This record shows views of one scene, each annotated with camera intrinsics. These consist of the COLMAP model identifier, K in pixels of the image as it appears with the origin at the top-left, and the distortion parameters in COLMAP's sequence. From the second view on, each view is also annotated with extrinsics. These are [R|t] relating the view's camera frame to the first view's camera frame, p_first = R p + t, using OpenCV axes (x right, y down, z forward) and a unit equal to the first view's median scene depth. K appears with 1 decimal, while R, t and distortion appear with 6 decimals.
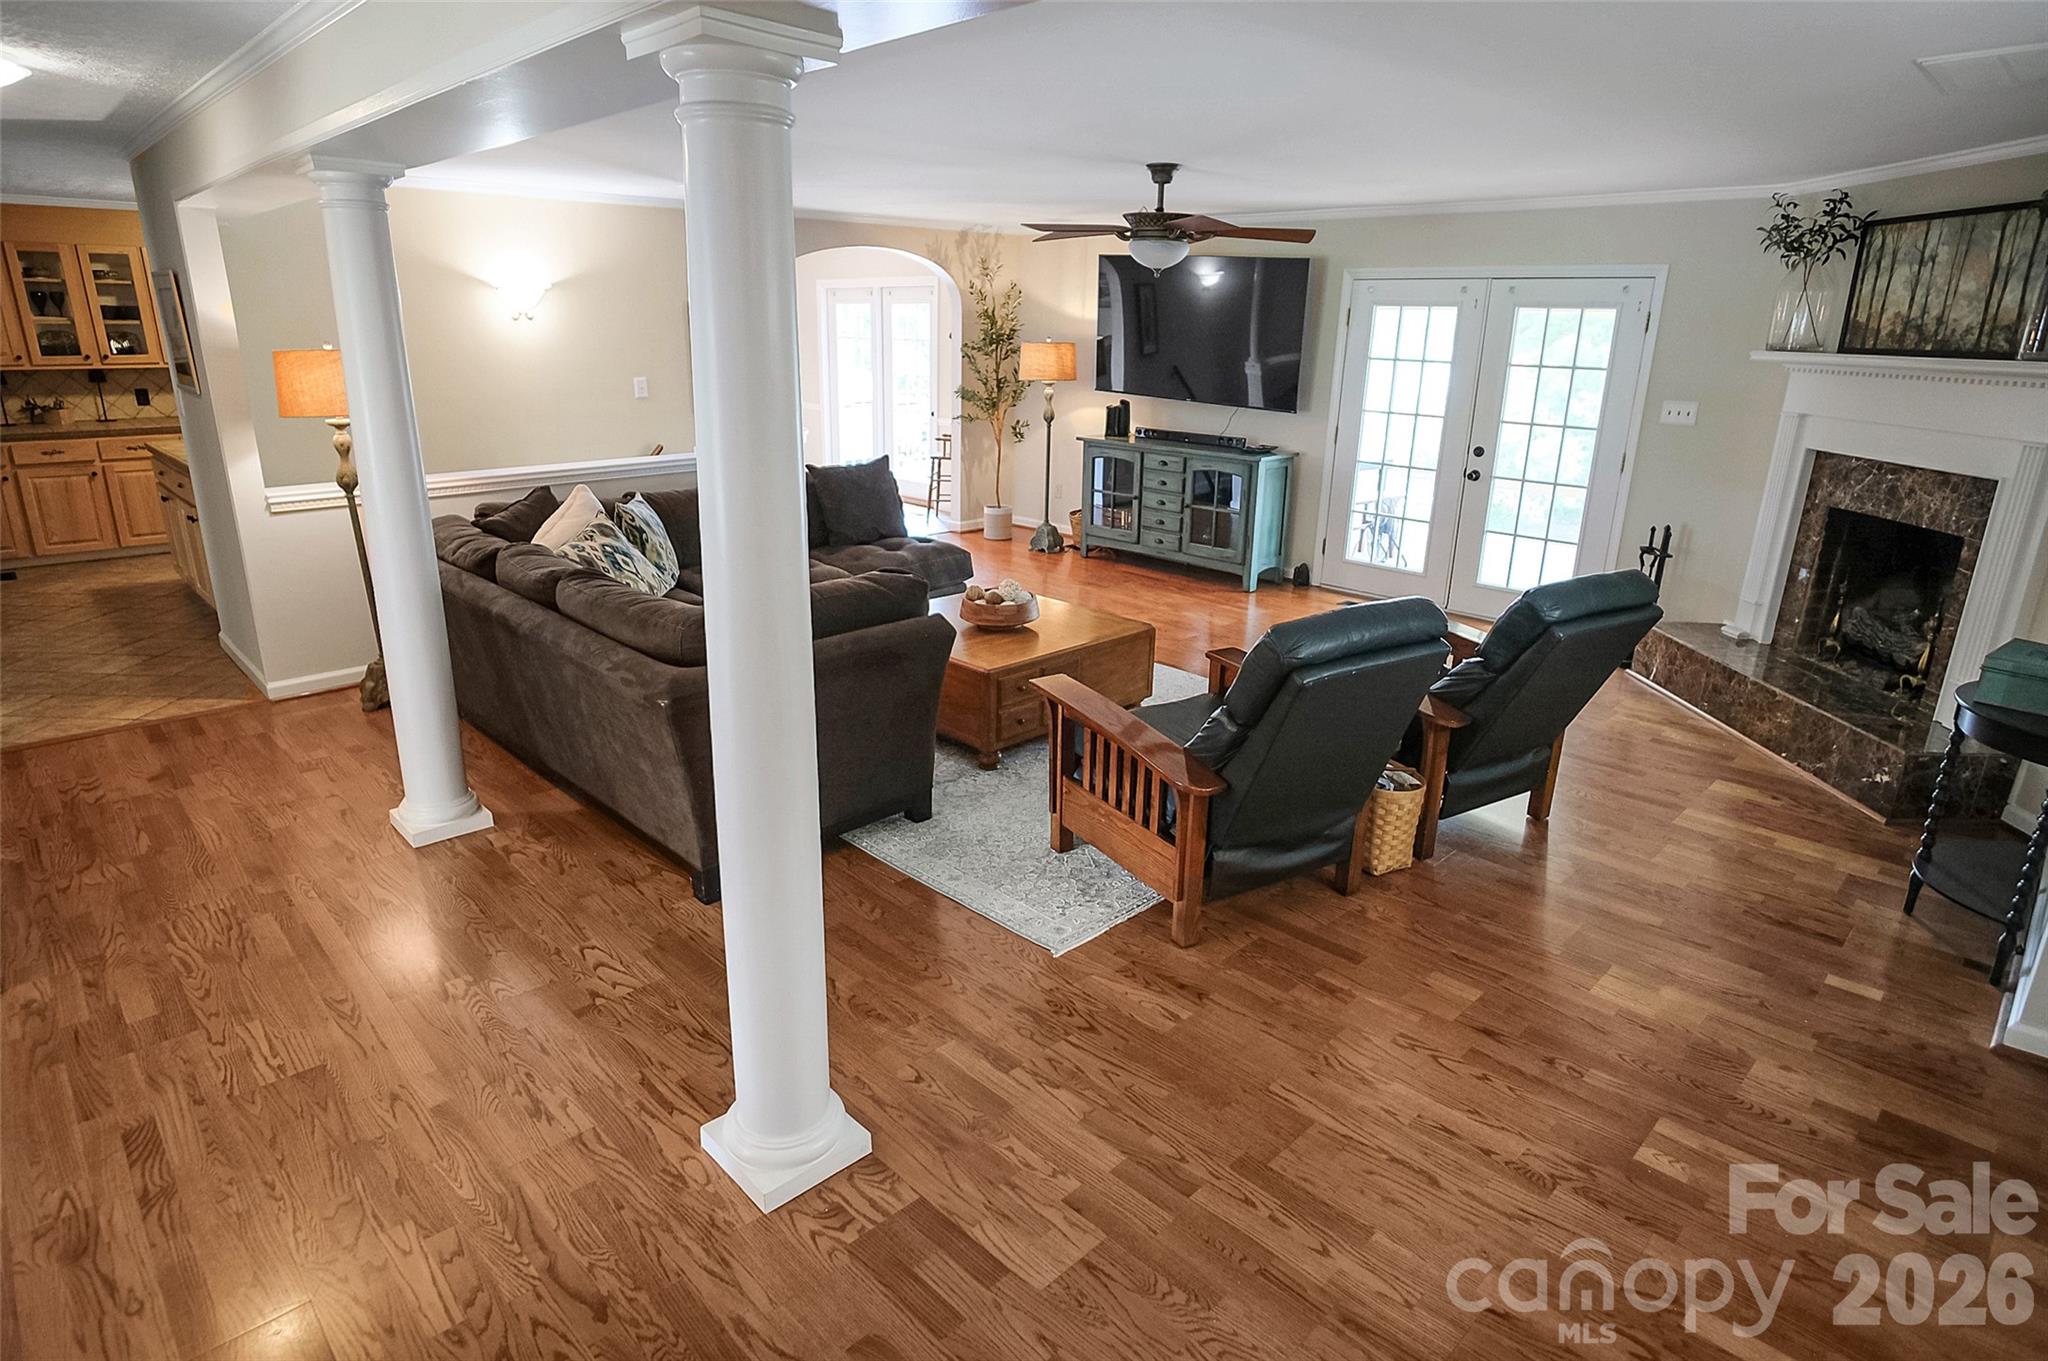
lens RADIAL K [[1115.4, 0, 1025.9], [0, 1115.4, 690.1], [0, 0, 1]] dist [-0.039491, 0.013394]
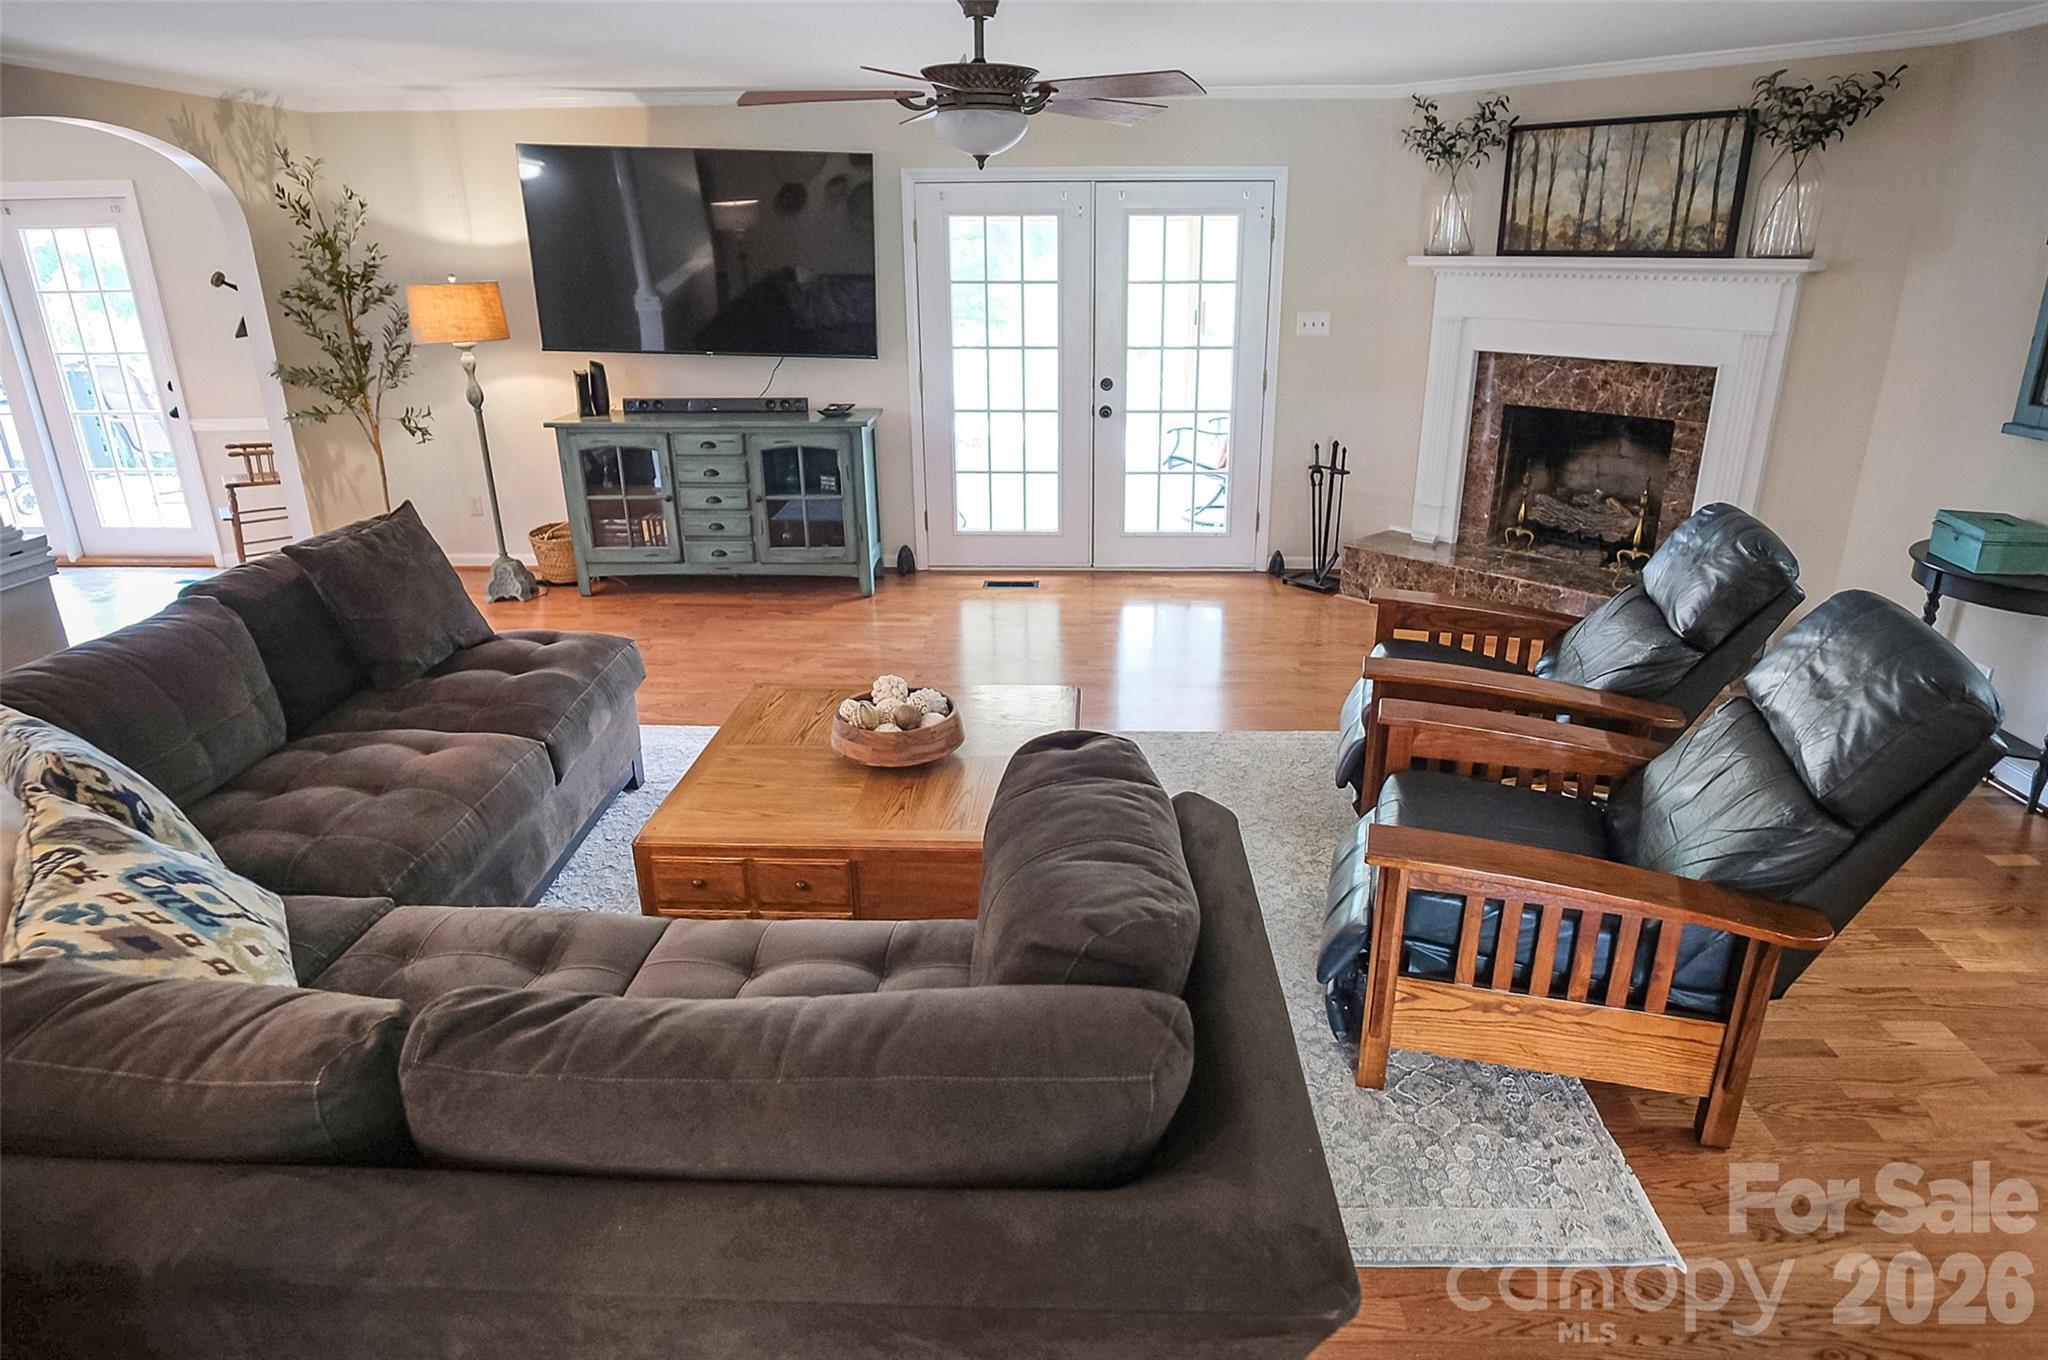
lens RADIAL K [[1178.3, 0, 1069.9], [0, 1178.3, 670.3], [0, 0, 1]] dist [-0.035429, 0.017548]
pose [[0.722643, -0.254253, 0.642762, -0.276664], [0.233009, 0.965070, 0.119779, -0.122678], [-0.650764, 0.063212, 0.756644, 0.353907]]
